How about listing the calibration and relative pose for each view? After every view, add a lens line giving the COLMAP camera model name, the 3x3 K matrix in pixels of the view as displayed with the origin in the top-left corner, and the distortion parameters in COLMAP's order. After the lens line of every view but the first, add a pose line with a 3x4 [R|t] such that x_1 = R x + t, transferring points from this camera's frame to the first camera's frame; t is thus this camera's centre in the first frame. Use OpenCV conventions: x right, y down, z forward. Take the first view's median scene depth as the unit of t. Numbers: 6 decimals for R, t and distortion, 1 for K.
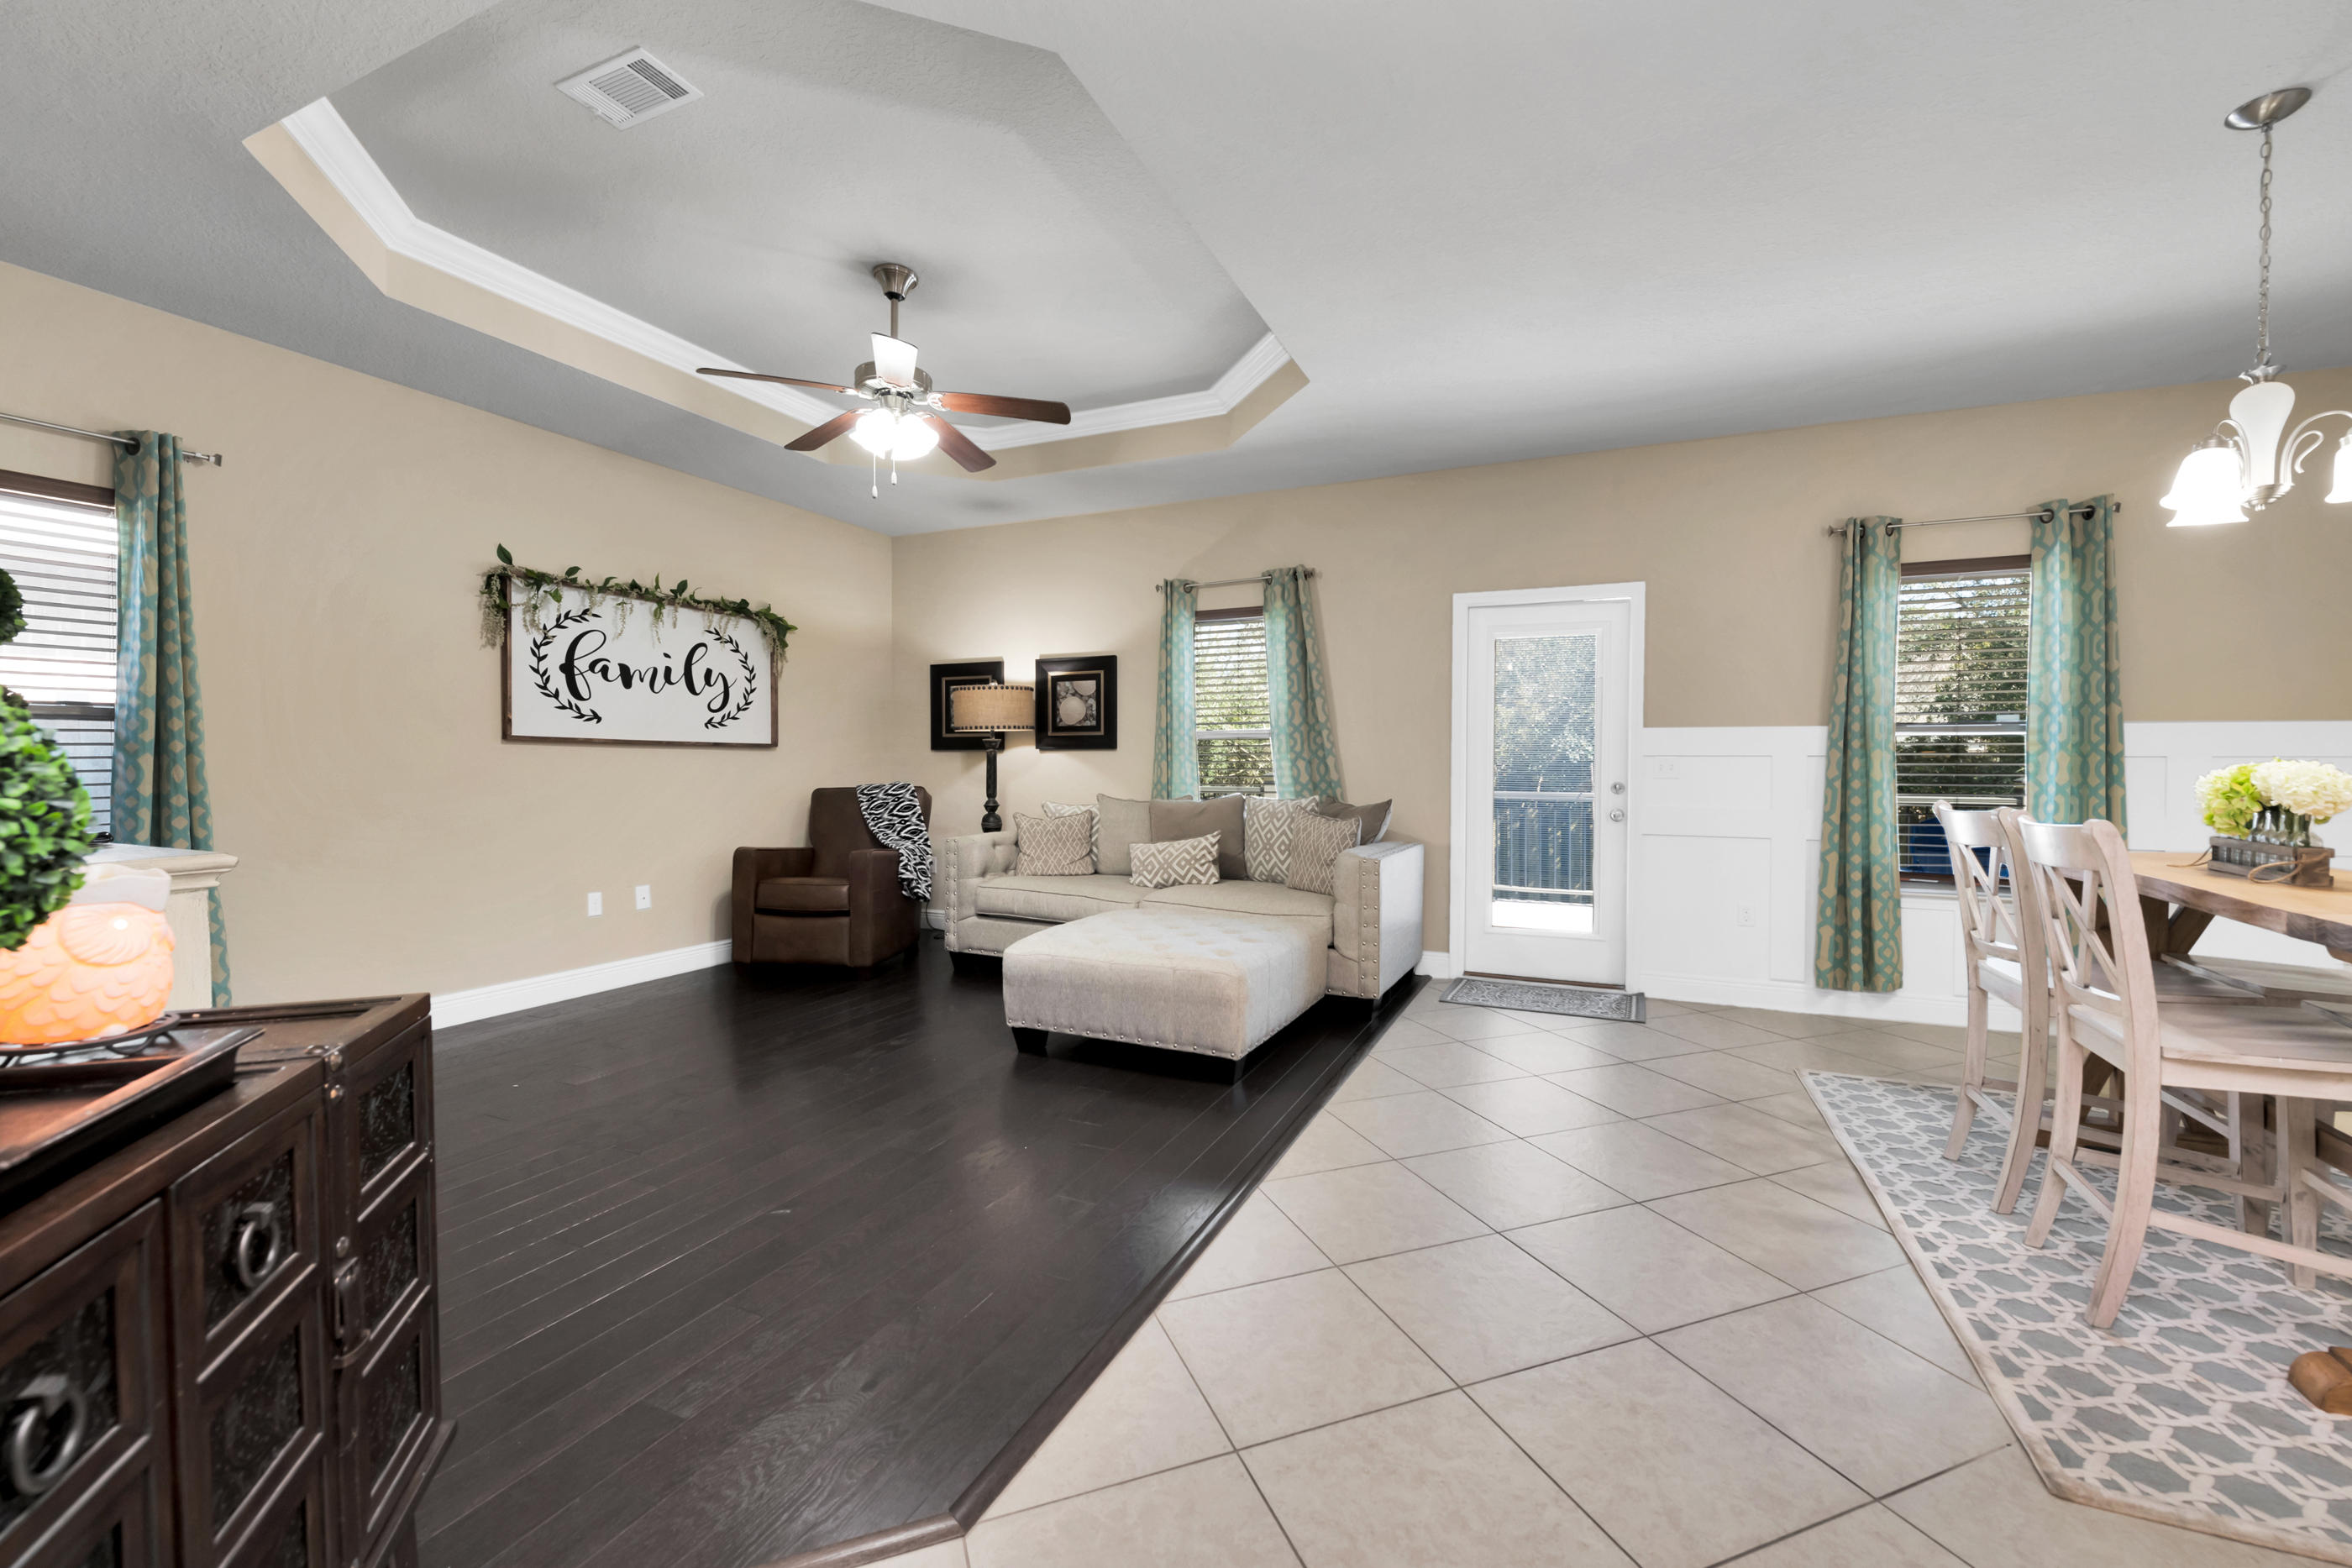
lens RADIAL K [[921.2, 0, 1185.9], [0, 921.2, 782.0], [0, 0, 1]] dist [0.000387, -0.006513]
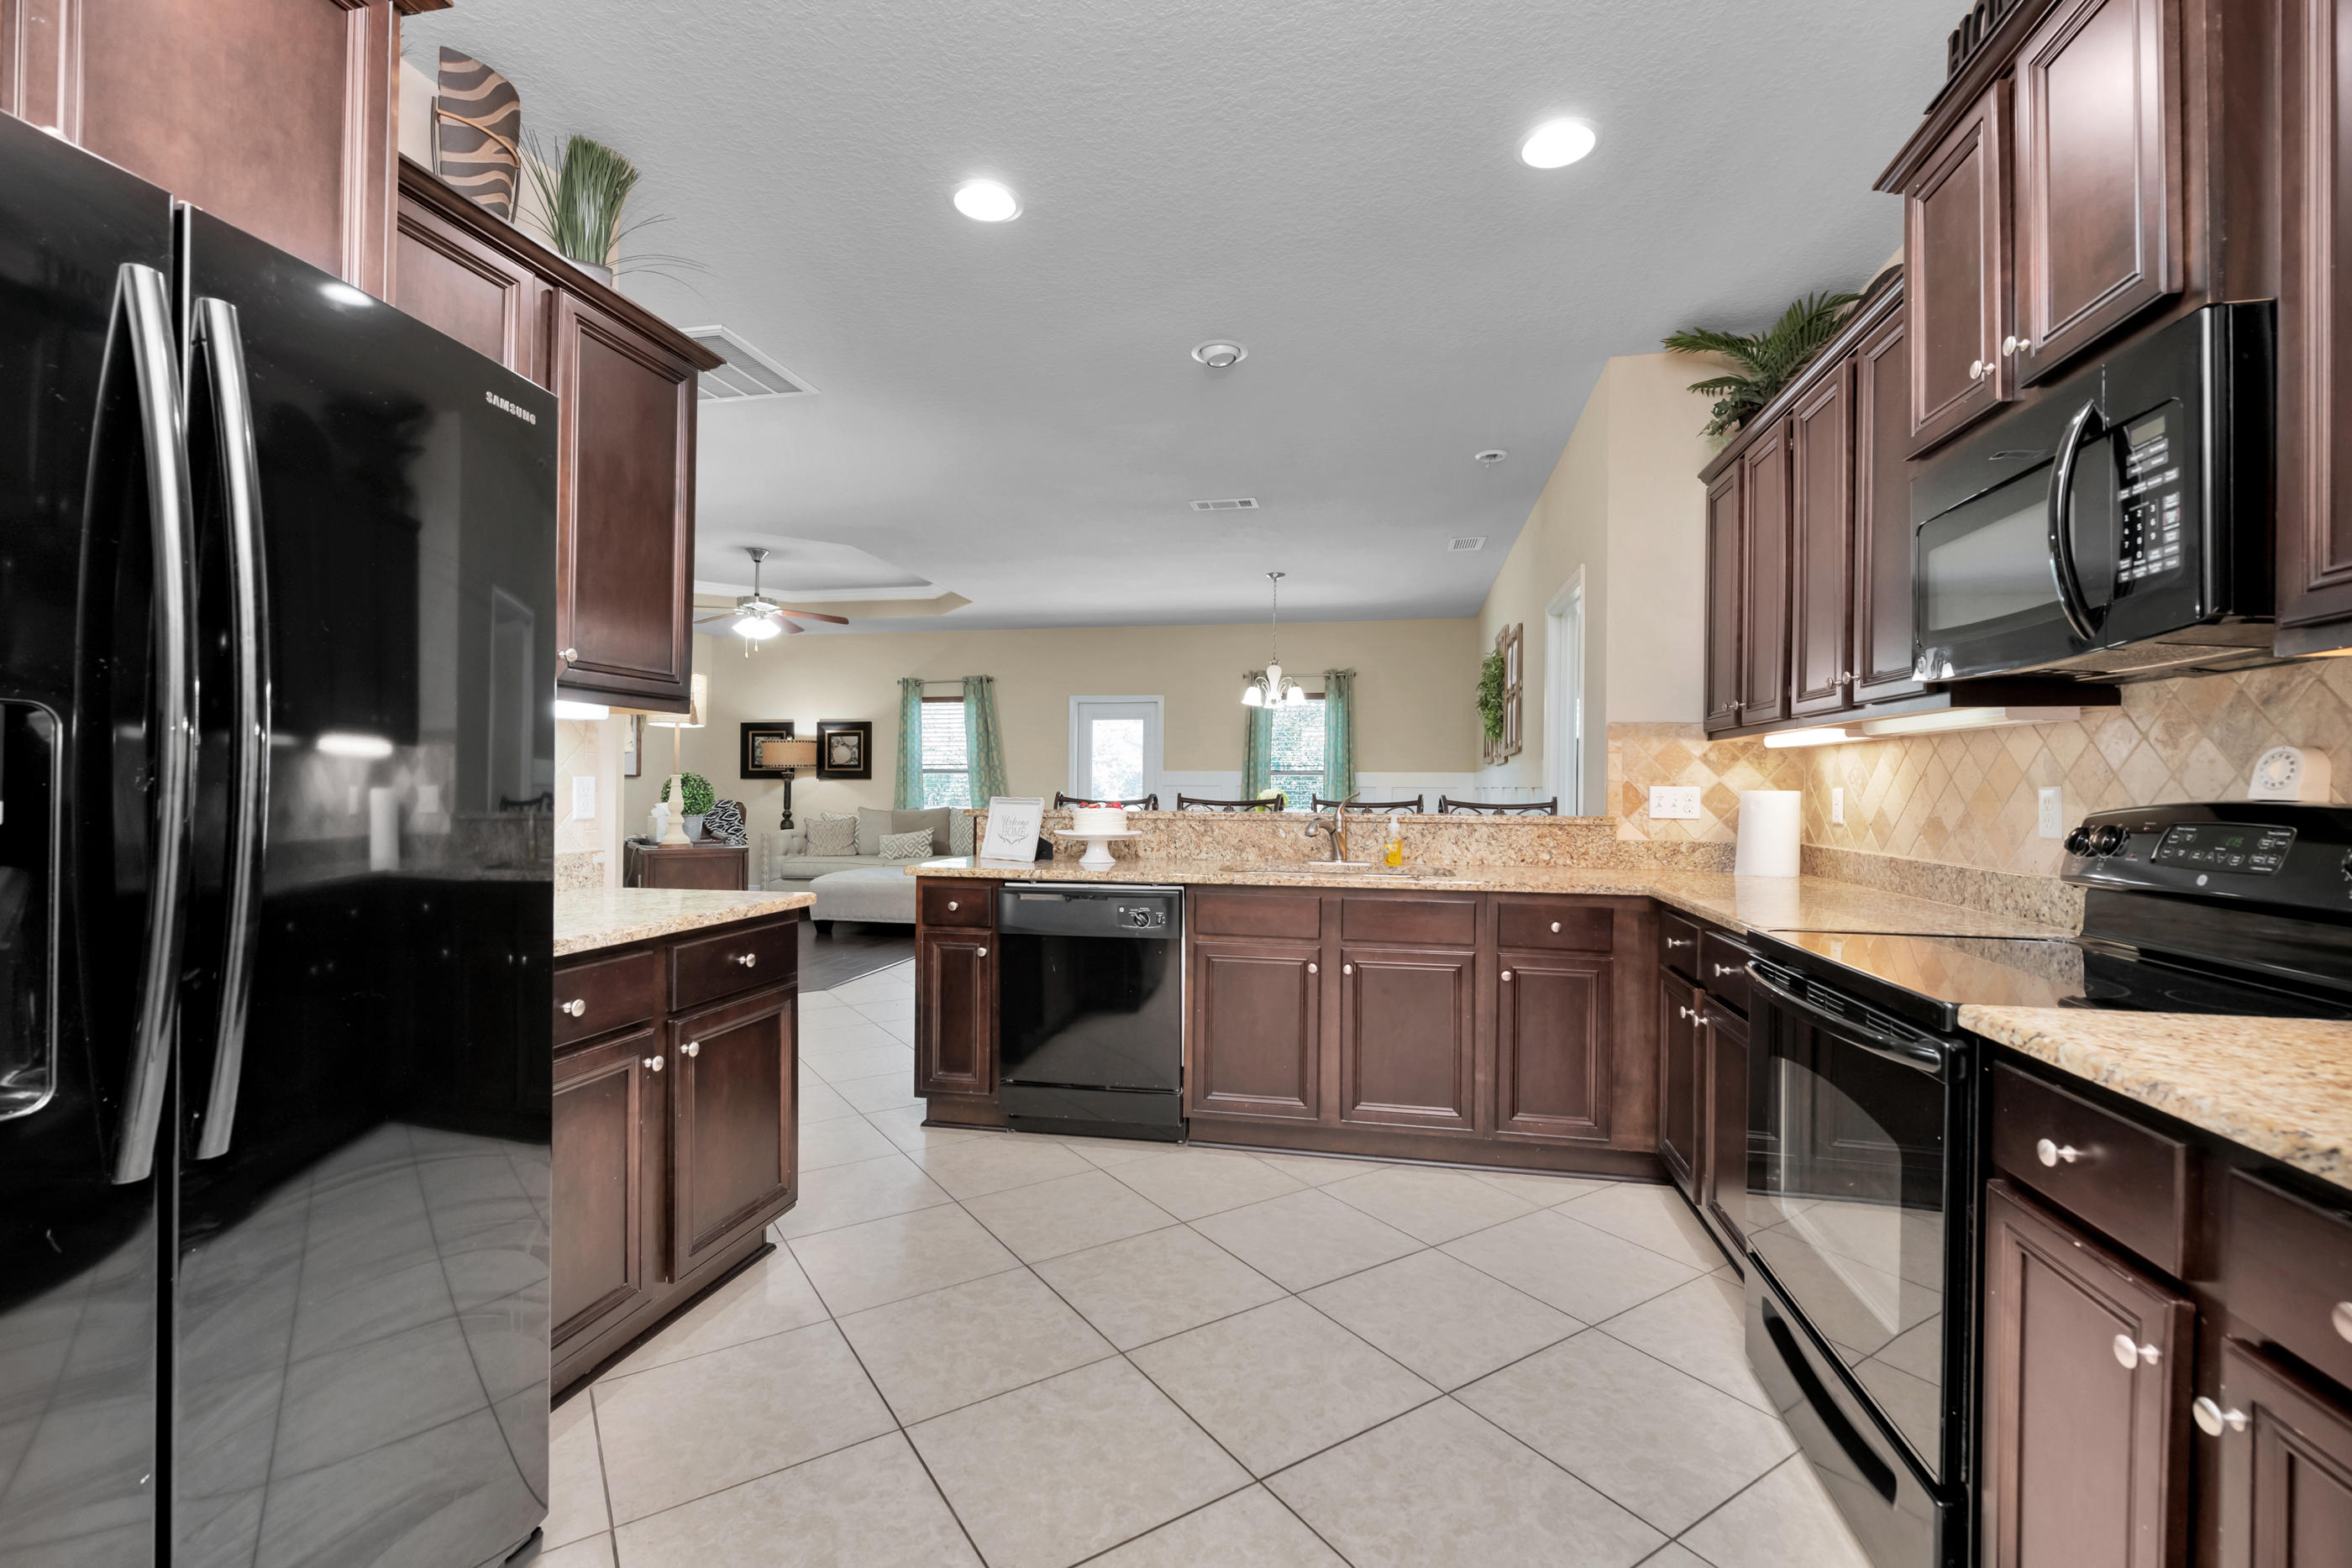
lens RADIAL K [[1008.8, 0, 1247.1], [0, 1008.8, 783.4], [0, 0, 1]] dist [0.000415, -0.000098]
pose [[0.960995, 0.005721, 0.276505, 0.077872], [0.001584, 0.999656, -0.026188, 0.021298], [-0.276560, 0.025604, 0.960656, -0.994273]]
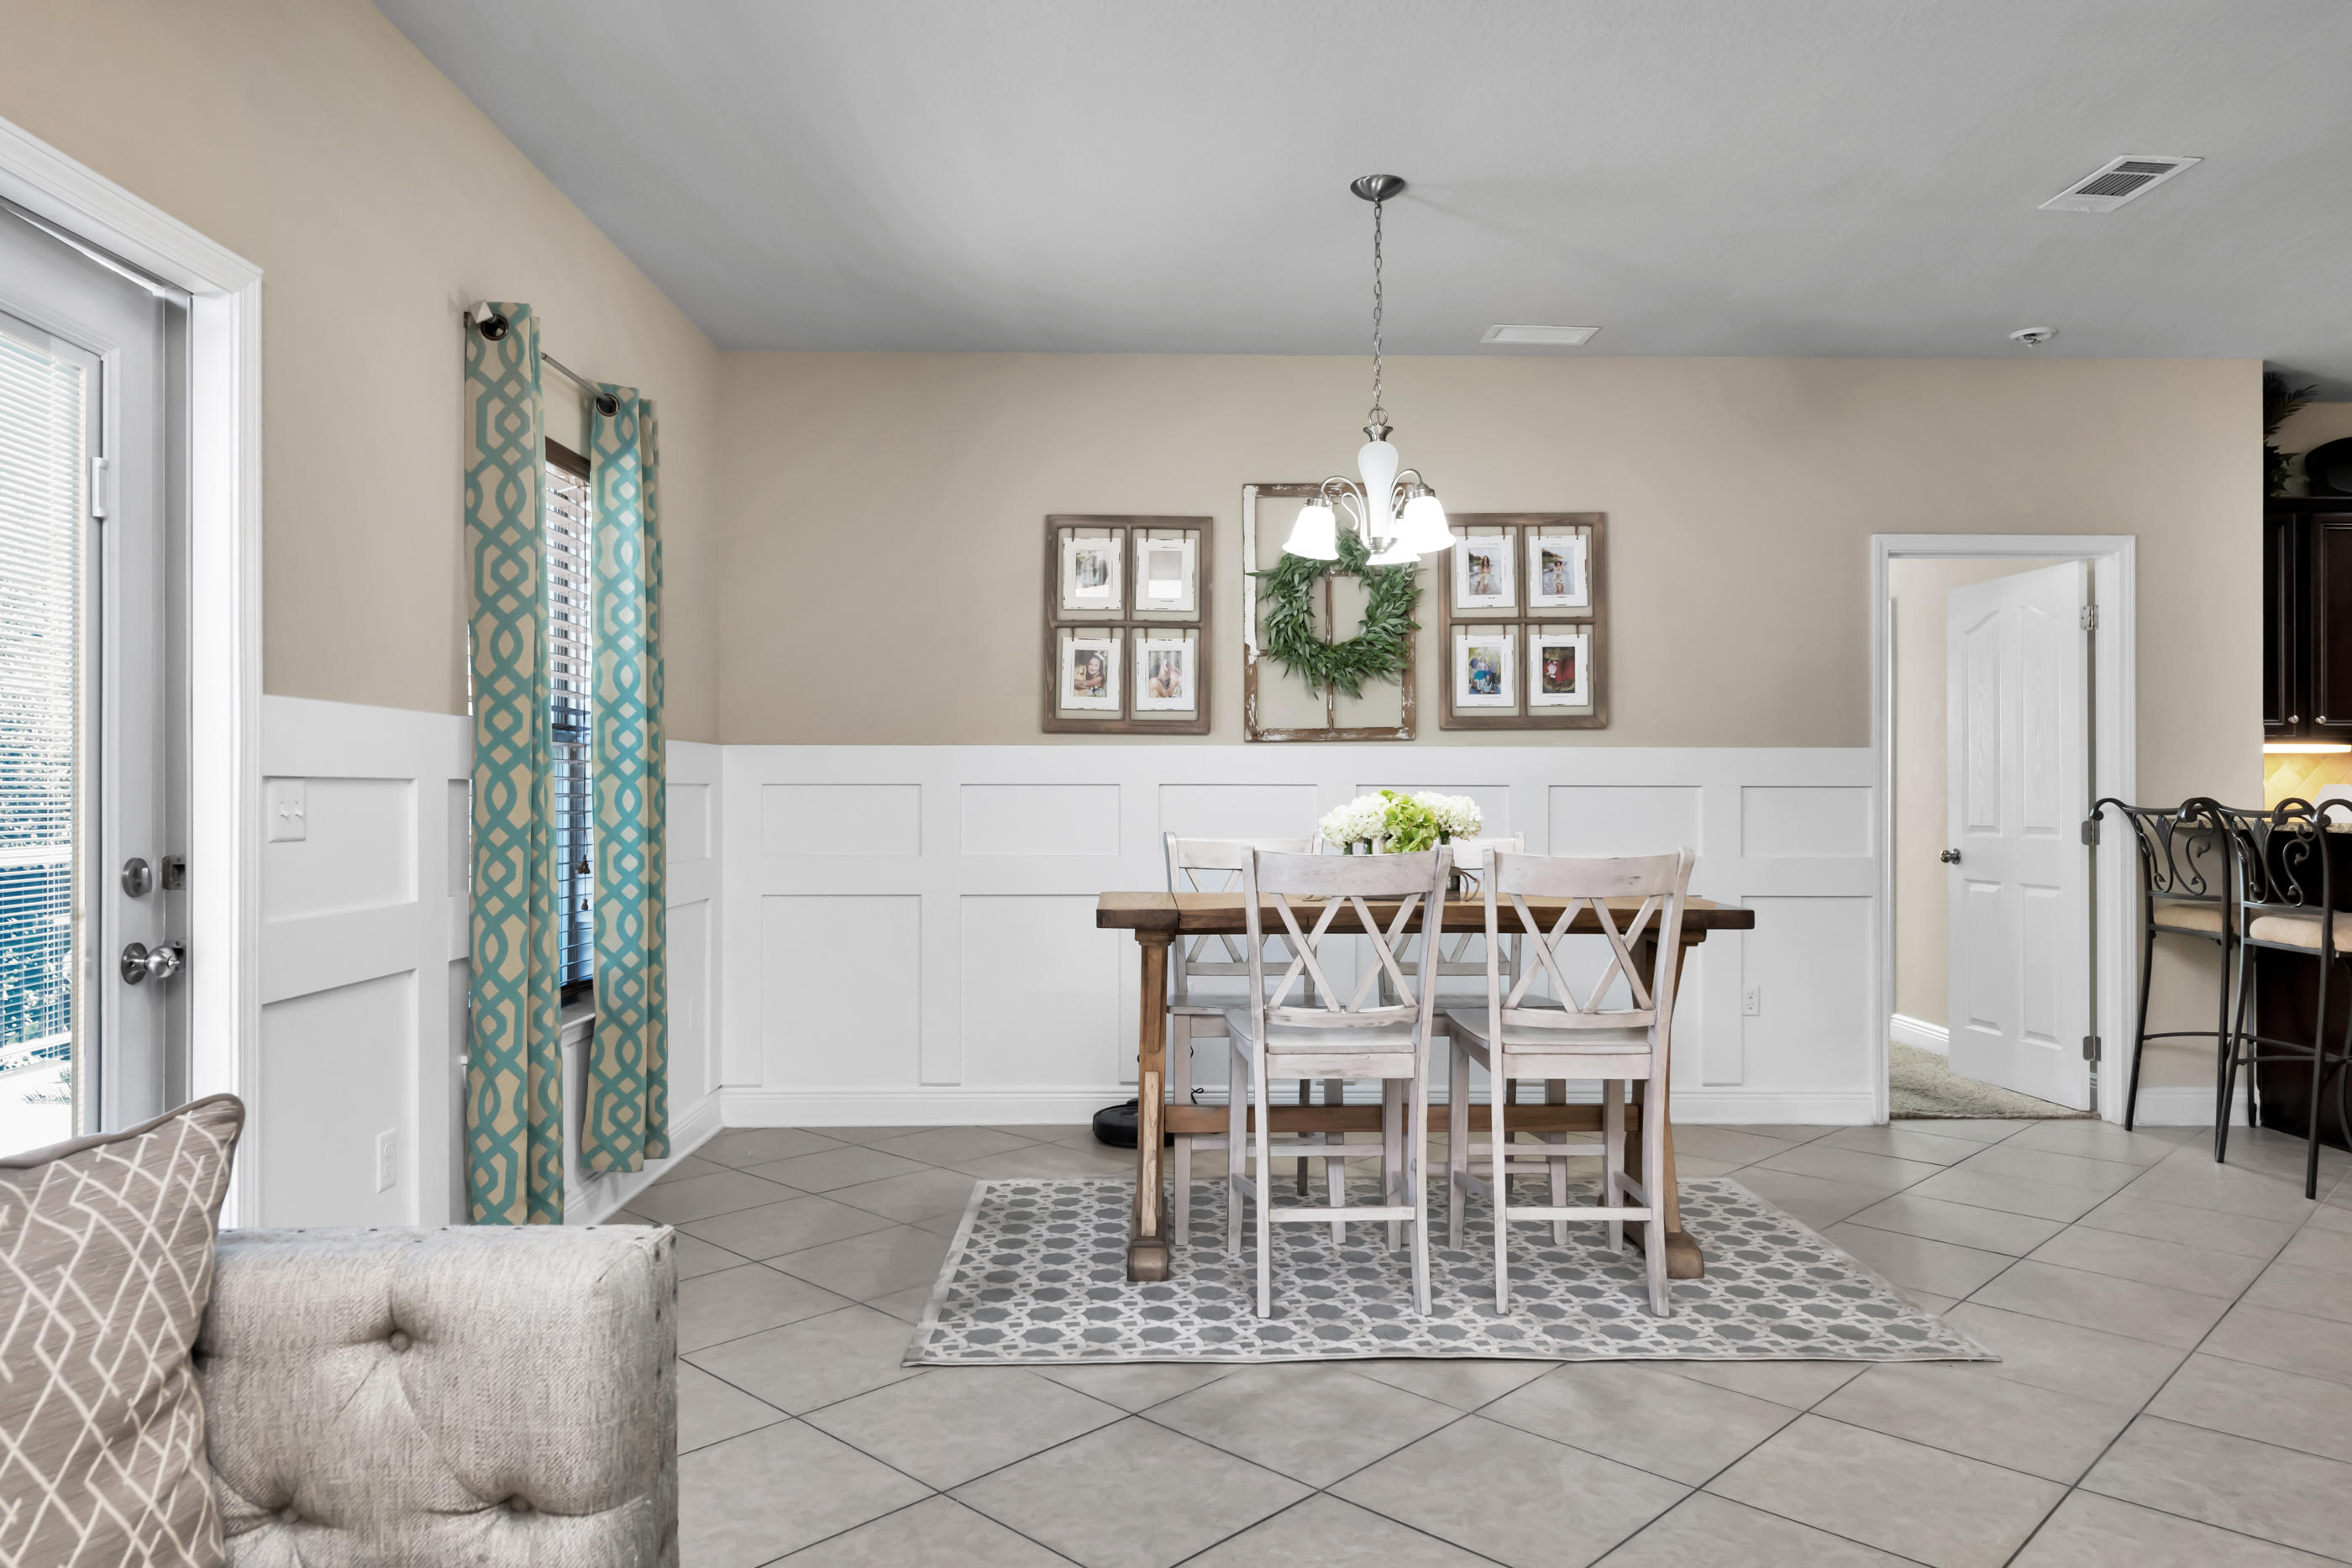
lens RADIAL K [[1527.9, 0, 1173.9], [0, 1527.9, 815.4], [0, 0, 1]] dist [0.001753, 0.000783]
pose [[-0.424146, -0.016143, 0.905450, -0.148890], [0.020050, 0.999429, 0.027210, -0.021095], [-0.905372, 0.029695, -0.423580, 0.871798]]
